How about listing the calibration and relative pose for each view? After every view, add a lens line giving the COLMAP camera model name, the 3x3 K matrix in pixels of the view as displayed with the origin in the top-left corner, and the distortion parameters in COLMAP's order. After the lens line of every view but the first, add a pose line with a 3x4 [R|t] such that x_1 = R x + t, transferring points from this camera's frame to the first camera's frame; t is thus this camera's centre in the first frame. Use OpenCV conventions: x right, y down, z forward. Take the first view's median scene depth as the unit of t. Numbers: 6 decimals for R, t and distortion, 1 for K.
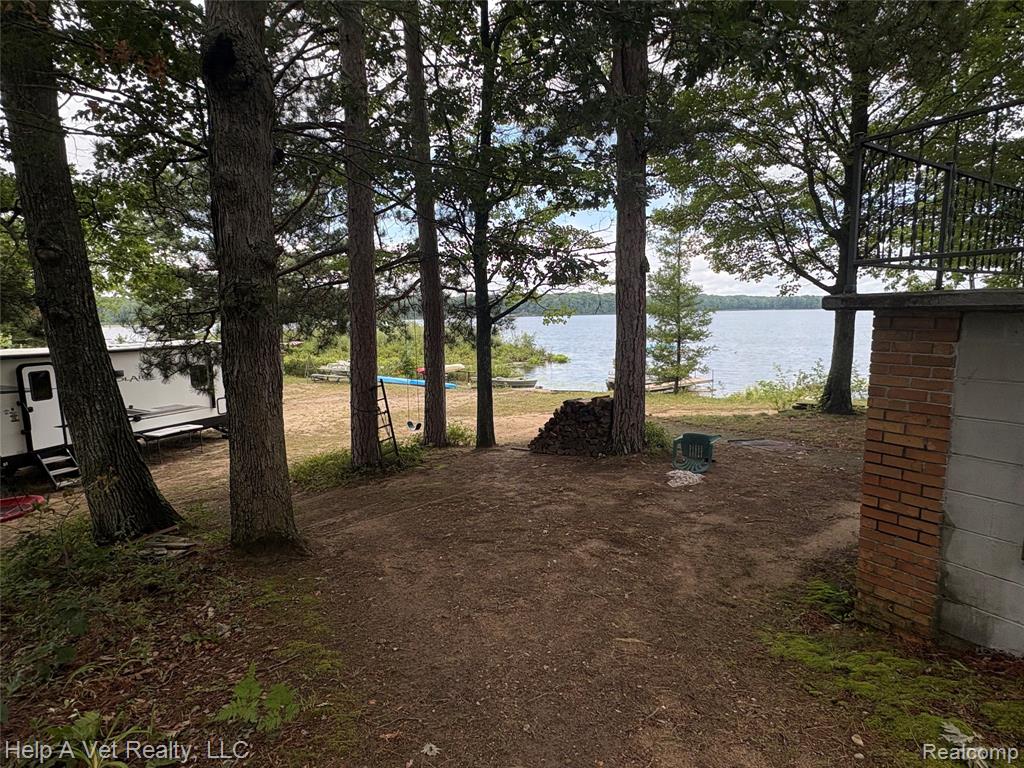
lens RADIAL K [[537.8, 0, 509.3], [0, 537.8, 381.9], [0, 0, 1]] dist [0.000966, -0.000074]
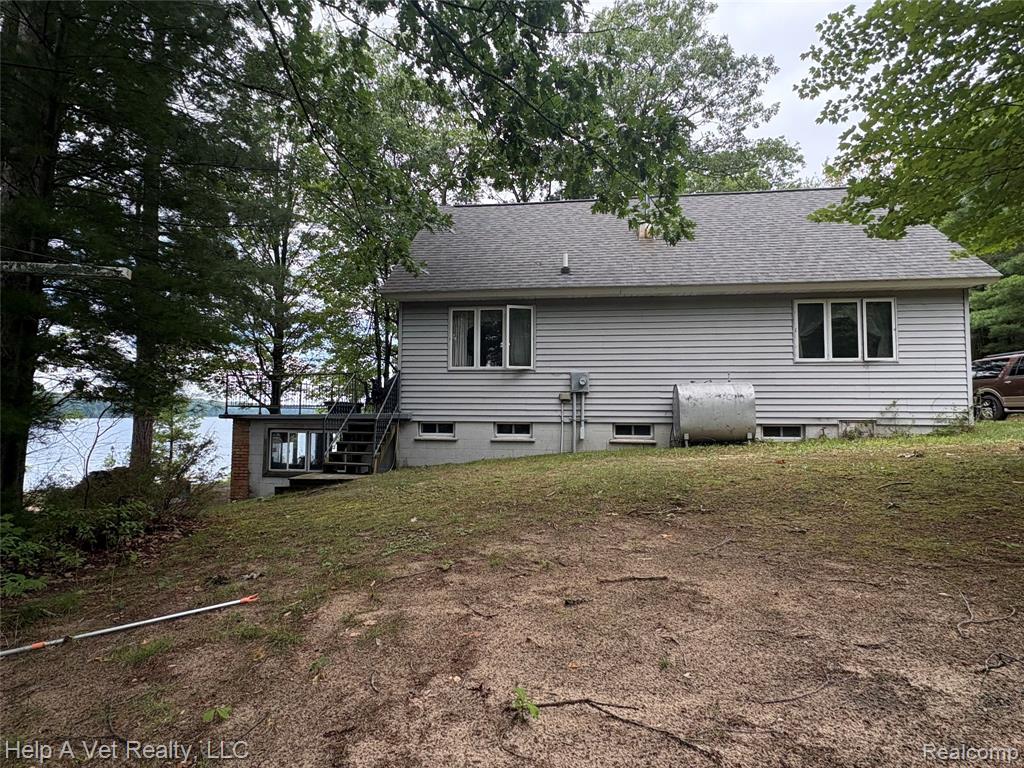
lens RADIAL K [[537.8, 0, 507.4], [0, 537.8, 384.3], [0, 0, 1]] dist [0.000966, -0.000074]
pose [[0.650251, 0.070144, 0.756474, -0.219767], [0.076471, 0.984628, -0.157032, 0.085610], [-0.755861, 0.159959, 0.634892, -0.675165]]
